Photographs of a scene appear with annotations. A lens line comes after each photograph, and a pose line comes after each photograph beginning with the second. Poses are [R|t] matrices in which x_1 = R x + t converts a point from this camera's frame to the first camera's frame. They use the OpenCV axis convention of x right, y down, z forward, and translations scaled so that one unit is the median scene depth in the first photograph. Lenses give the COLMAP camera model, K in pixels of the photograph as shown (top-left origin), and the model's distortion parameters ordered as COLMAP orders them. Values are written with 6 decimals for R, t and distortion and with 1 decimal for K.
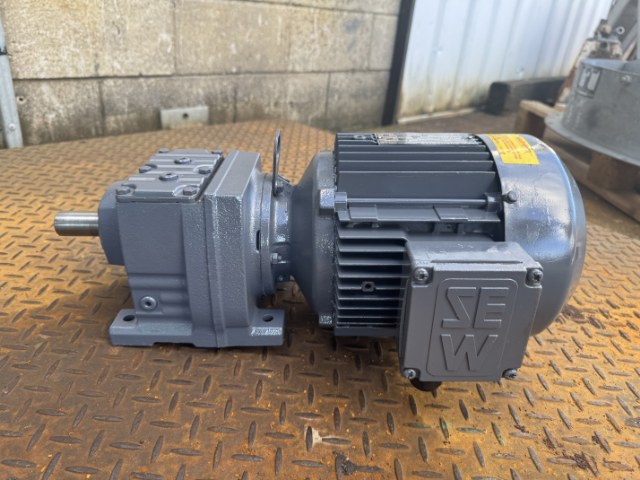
lens RADIAL K [[475.3, 0, 319.2], [0, 475.3, 225.4], [0, 0, 1]] dist [-0.026965, 0.004837]
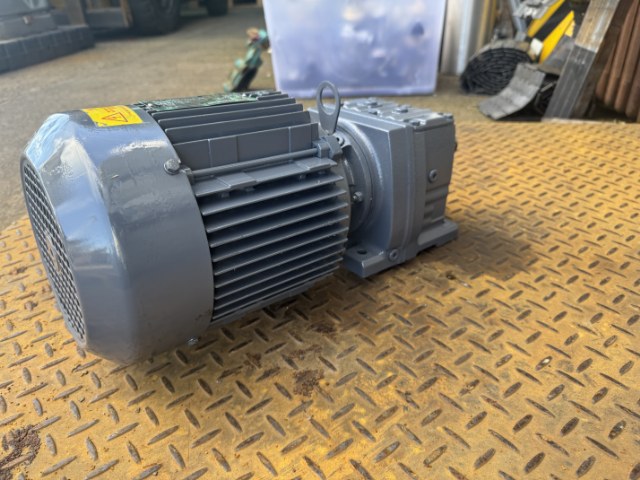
lens RADIAL K [[475.3, 0, 319.2], [0, 475.3, 225.4], [0, 0, 1]] dist [-0.026965, 0.004837]
pose [[-0.770533, 0.242829, -0.589333, 0.214161], [-0.302080, 0.675041, 0.673103, -0.233690], [0.561273, 0.696674, -0.446787, 0.570764]]
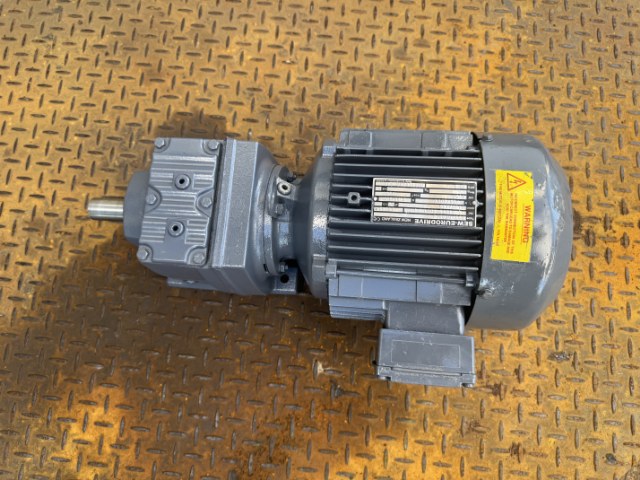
lens RADIAL K [[468.7, 0, 320.0], [0, 468.7, 240.0], [0, 0, 1]] dist [0.029150, -0.066903]
pose [[0.991416, 0.051321, -0.120253, 0.045574], [0.065496, 0.601081, 0.796500, -0.299682], [0.113158, -0.797539, 0.592560, 0.125171]]
